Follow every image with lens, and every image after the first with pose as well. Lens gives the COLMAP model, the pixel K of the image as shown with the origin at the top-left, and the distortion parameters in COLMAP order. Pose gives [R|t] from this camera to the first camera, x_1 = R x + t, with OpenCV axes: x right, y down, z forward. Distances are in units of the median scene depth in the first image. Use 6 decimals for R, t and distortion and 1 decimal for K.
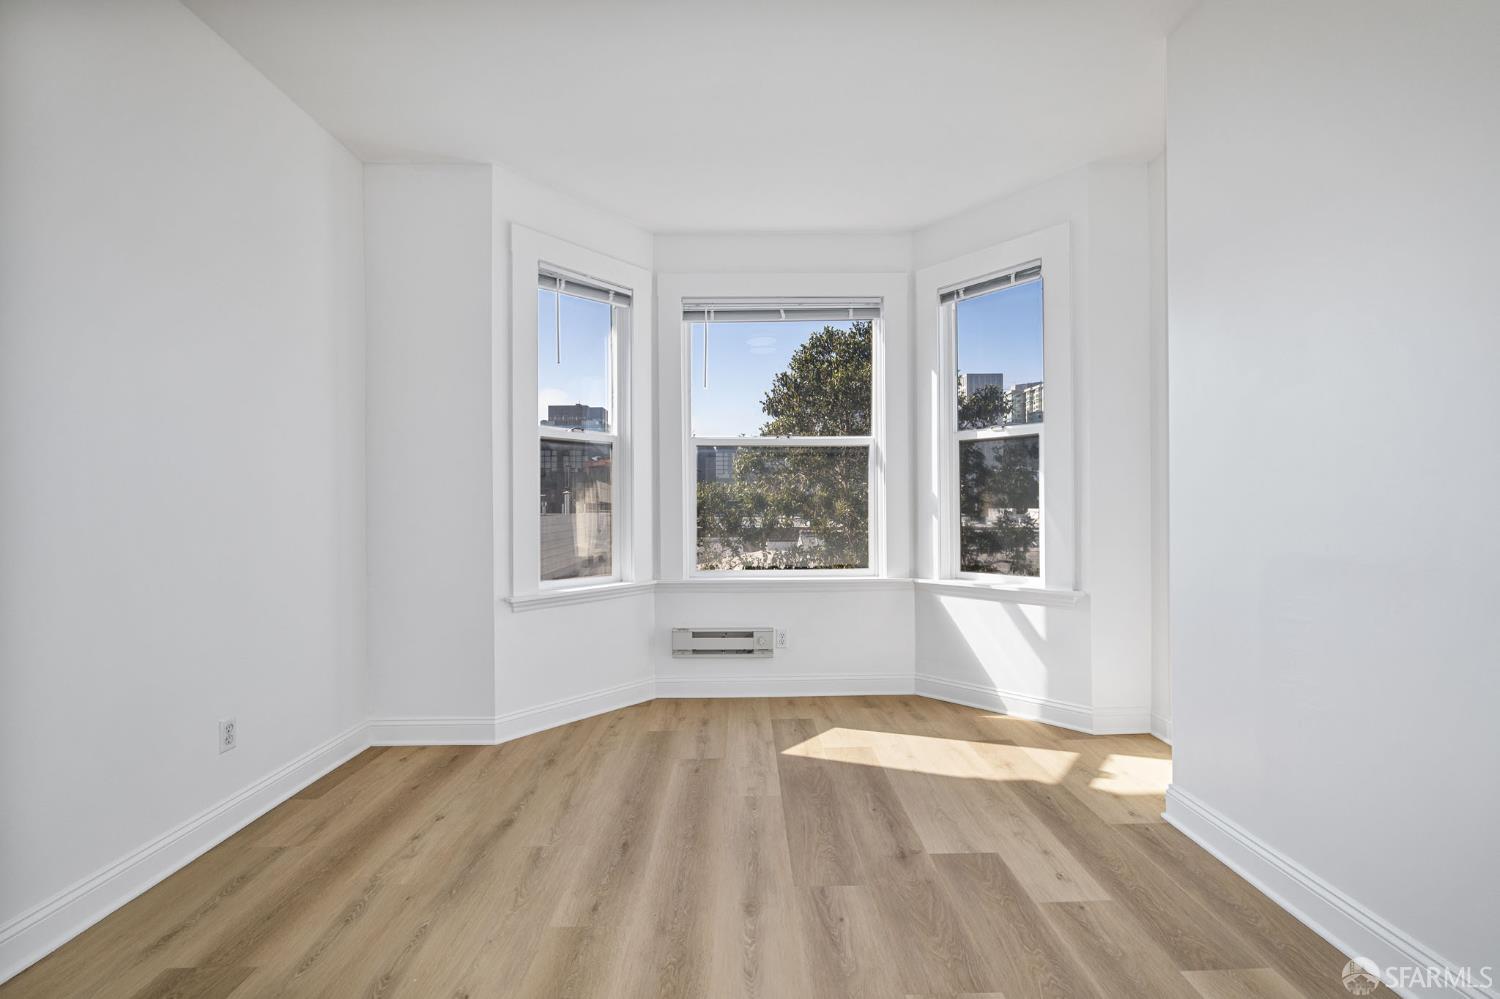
lens RADIAL K [[630.2, 0, 754.9], [0, 630.2, 498.4], [0, 0, 1]] dist [-0.013387, 0.000129]
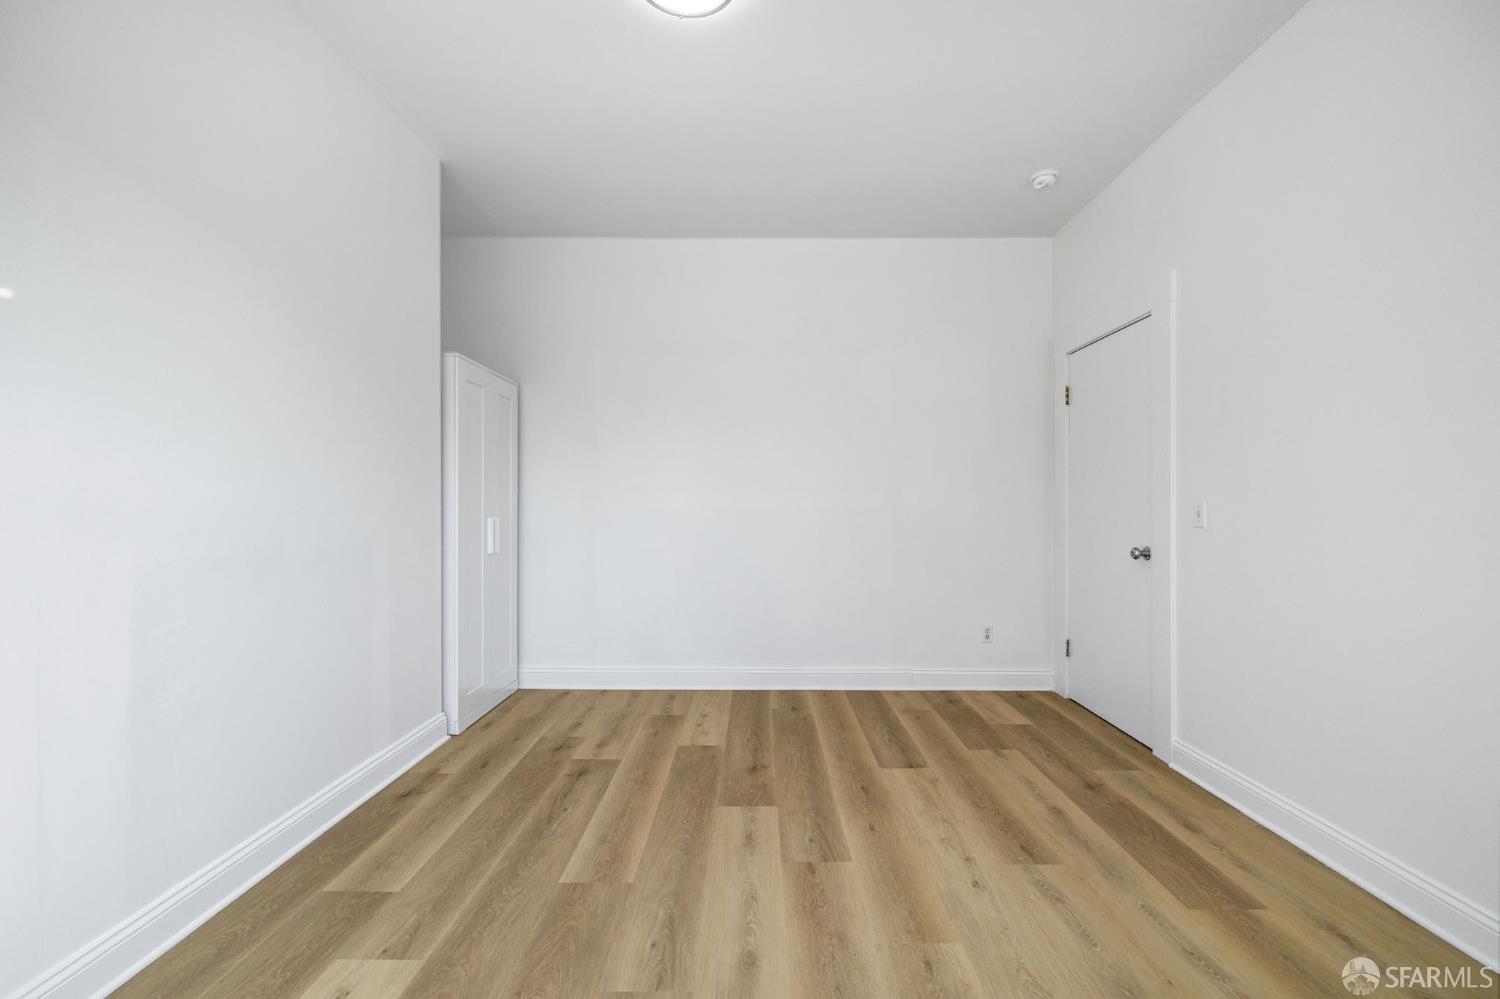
lens RADIAL K [[630.2, 0, 754.9], [0, 630.2, 498.4], [0, 0, 1]] dist [-0.013387, 0.000129]
pose [[-0.999648, 0.010375, 0.024400, -0.045539], [0.010188, 0.999918, -0.007779, 0.010262], [-0.024478, -0.007527, -0.999672, 2.003151]]
